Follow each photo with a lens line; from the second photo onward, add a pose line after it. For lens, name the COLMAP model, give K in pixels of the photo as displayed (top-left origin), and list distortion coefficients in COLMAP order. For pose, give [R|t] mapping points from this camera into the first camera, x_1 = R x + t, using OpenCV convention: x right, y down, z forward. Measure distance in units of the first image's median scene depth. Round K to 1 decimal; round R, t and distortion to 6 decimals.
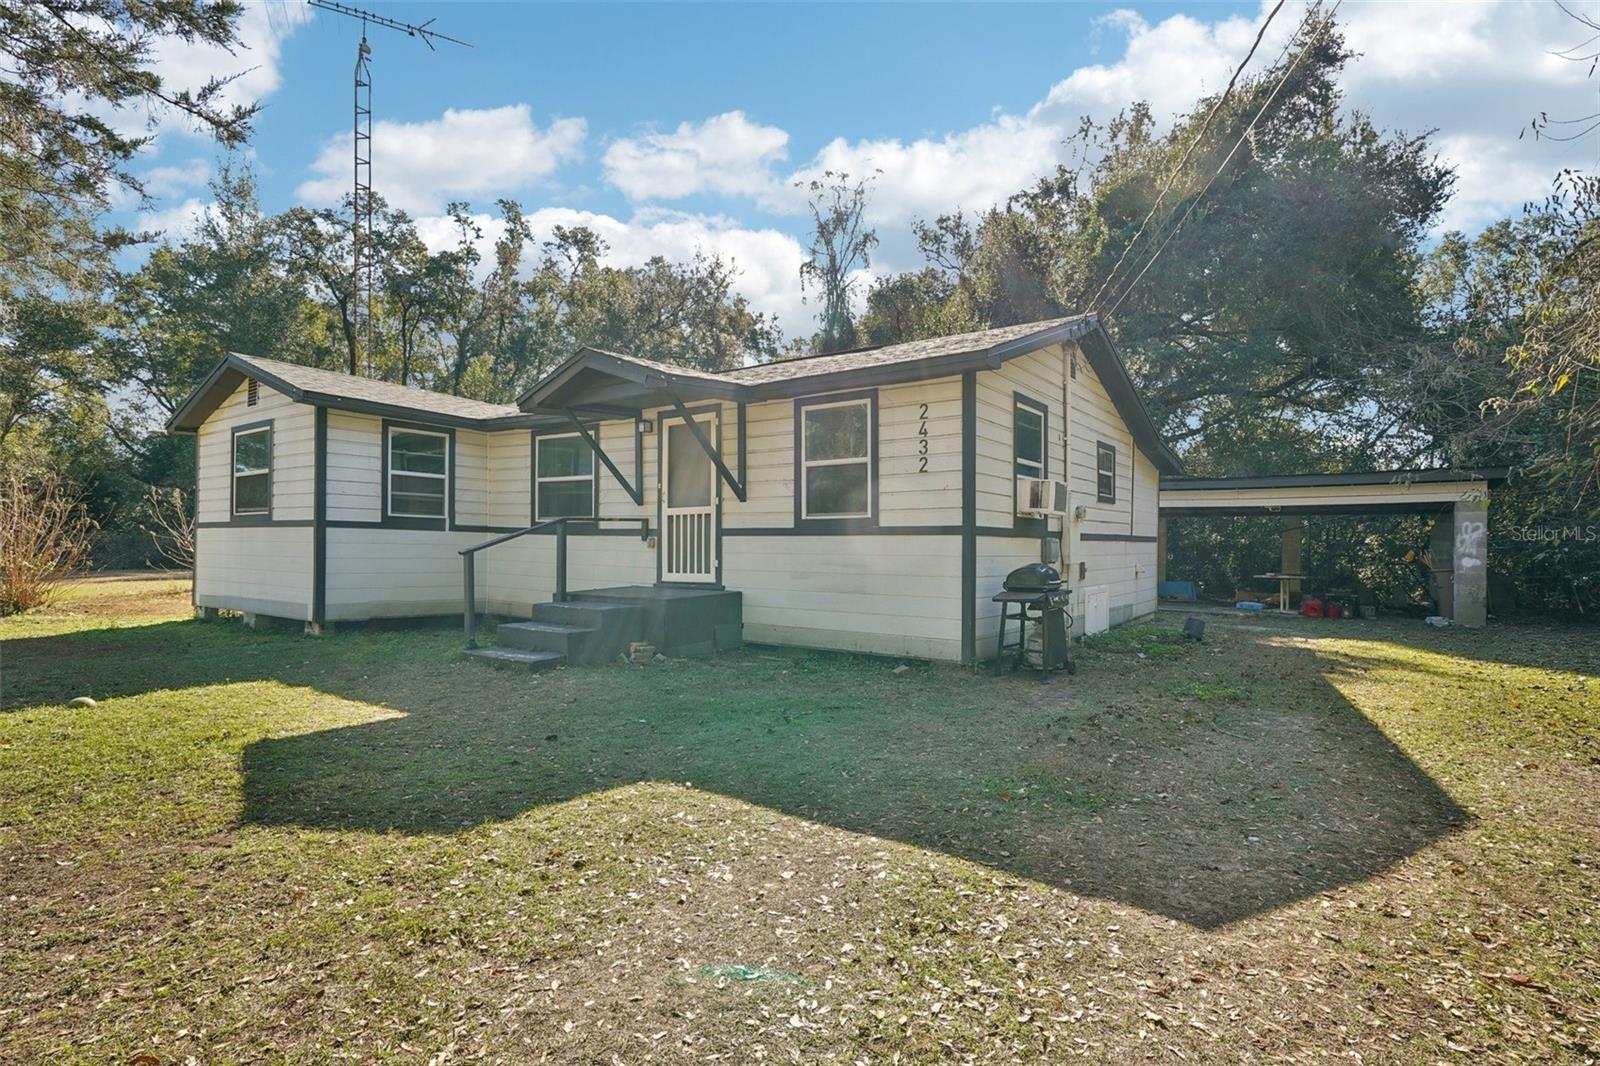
lens RADIAL K [[778.7, 0, 789.7], [0, 778.7, 543.7], [0, 0, 1]] dist [0.014476, -0.000738]
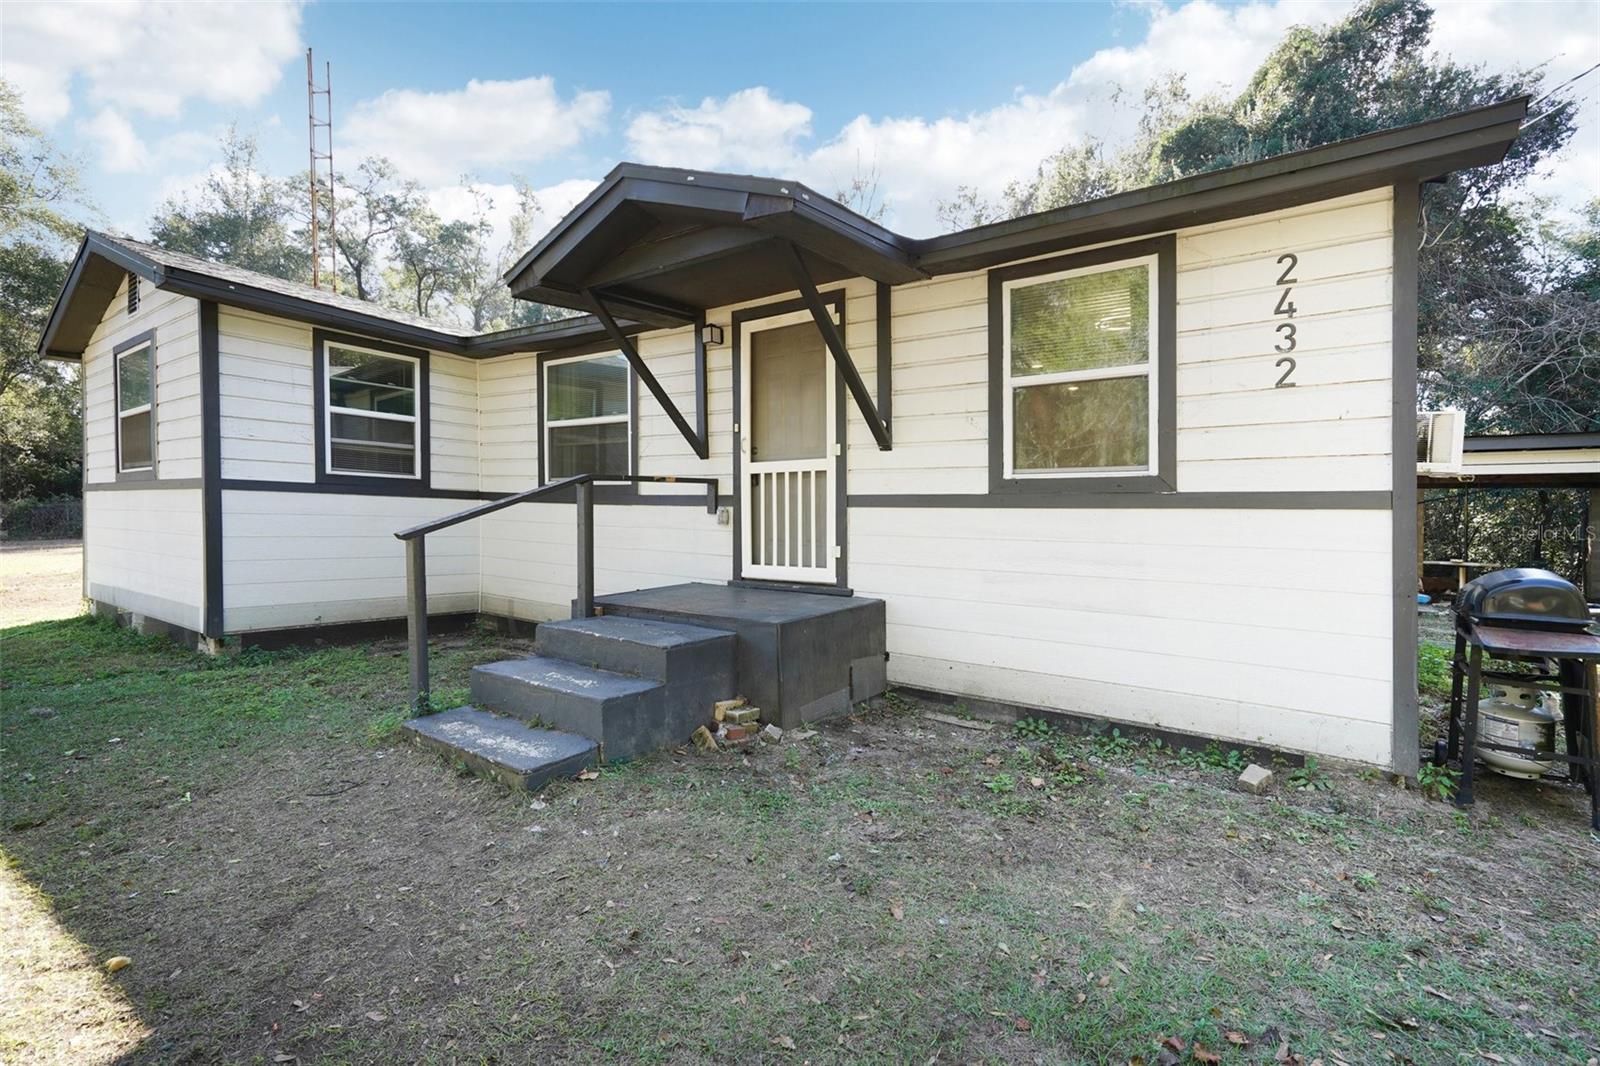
lens RADIAL K [[741.5, 0, 804.6], [0, 741.5, 519.1], [0, 0, 1]] dist [0.005204, 0.003172]
pose [[0.999932, 0.008749, 0.007772, -0.113681], [-0.008748, 0.999962, -0.000230, -0.000147], [-0.007774, 0.000162, 0.999970, 0.387608]]
